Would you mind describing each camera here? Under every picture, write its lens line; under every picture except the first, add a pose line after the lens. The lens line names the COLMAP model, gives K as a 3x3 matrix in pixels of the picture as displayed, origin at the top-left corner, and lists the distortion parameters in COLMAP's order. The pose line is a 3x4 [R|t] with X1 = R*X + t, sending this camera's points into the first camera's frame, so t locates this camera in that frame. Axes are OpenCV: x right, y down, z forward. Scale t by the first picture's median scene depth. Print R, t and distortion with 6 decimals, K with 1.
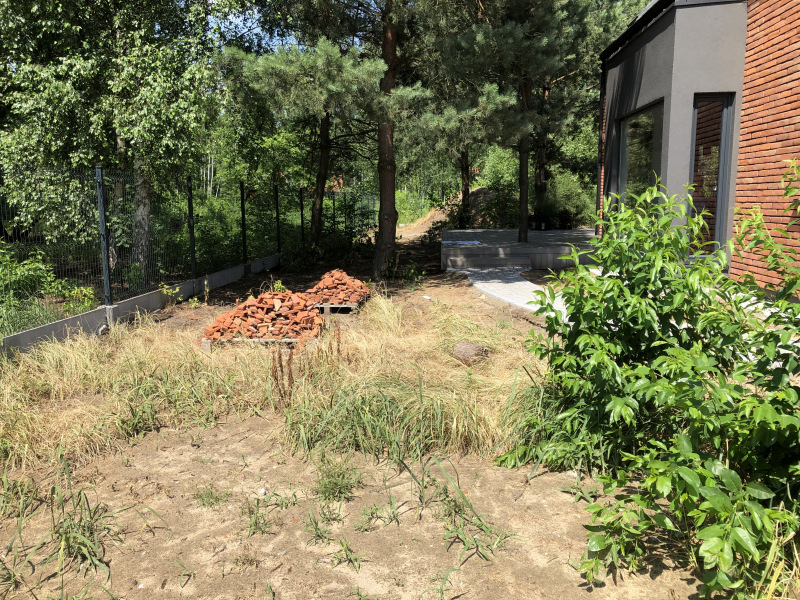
lens RADIAL K [[657.2, 0, 400.3], [0, 657.2, 299.1], [0, 0, 1]] dist [0.027713, -0.013333]
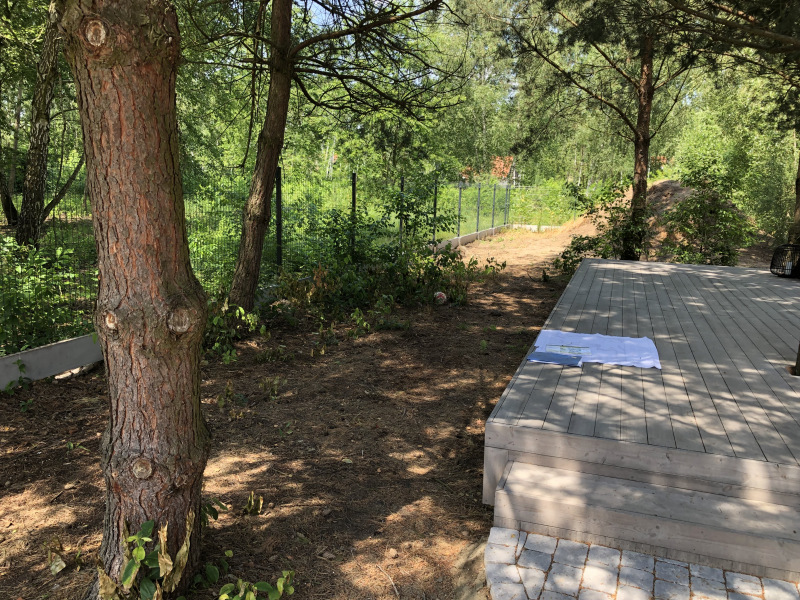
lens RADIAL K [[657.2, 0, 400.0], [0, 657.2, 302.0], [0, 0, 1]] dist [0.027713, -0.013333]
pose [[0.966460, 0.090821, -0.240224, 0.046072], [-0.084723, 0.995768, 0.035613, -0.069038], [0.242442, -0.014066, 0.970064, 0.411377]]
